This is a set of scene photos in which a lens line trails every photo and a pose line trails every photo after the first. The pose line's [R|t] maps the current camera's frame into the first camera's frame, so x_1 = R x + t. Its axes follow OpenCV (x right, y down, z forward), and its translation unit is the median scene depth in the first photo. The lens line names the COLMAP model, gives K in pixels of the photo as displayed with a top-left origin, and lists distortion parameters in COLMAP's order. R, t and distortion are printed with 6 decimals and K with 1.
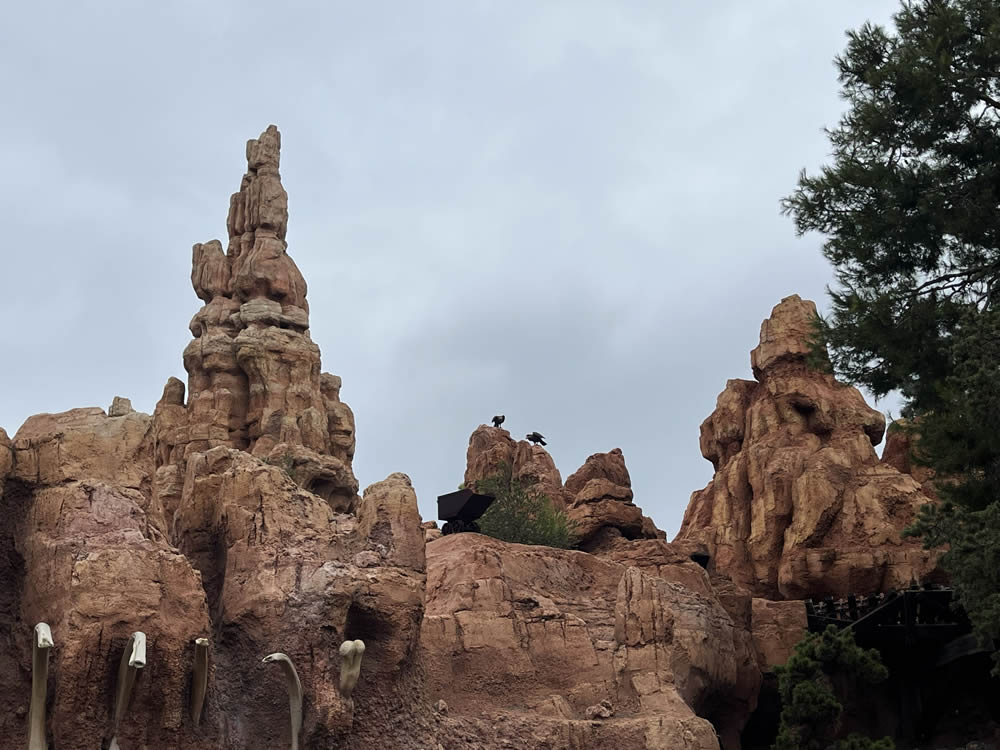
lens RADIAL K [[1327.7, 0, 500.0], [0, 1327.7, 375.0], [0, 0, 1]] dist [0.063995, 0.000087]
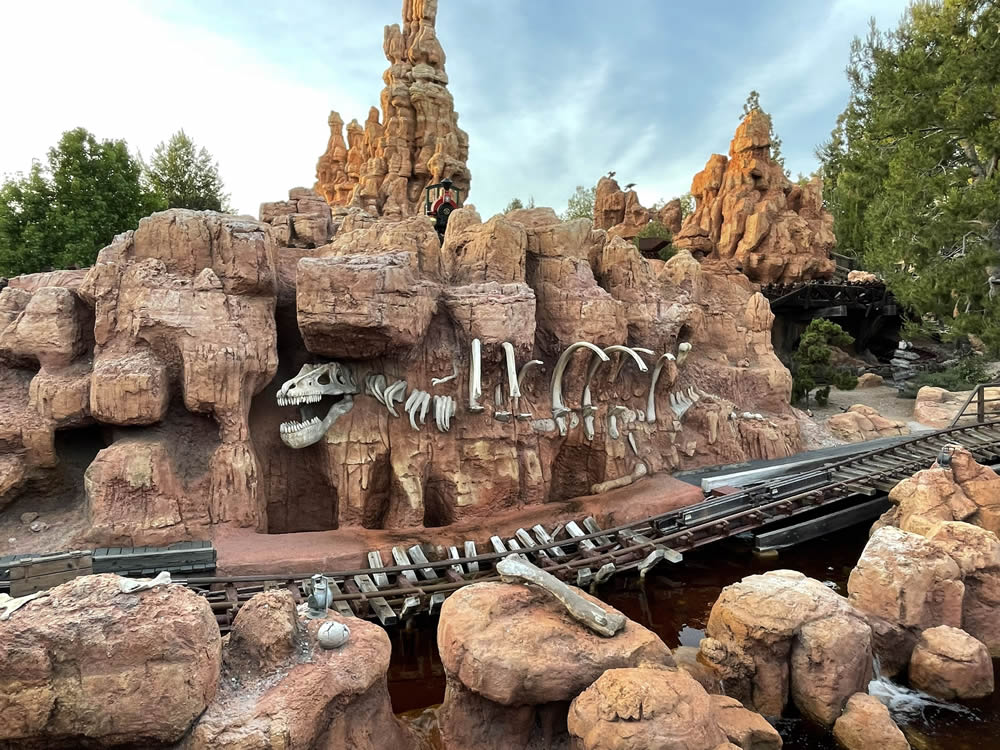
lens RADIAL K [[662.5, 0, 500.0], [0, 662.5, 375.0], [0, 0, 1]] dist [0.000545, -0.001828]
pose [[0.995135, 0.064490, 0.074486, -0.203650], [-0.088679, 0.915717, 0.391916, -0.057751], [-0.042933, -0.396615, 0.916981, 0.020418]]
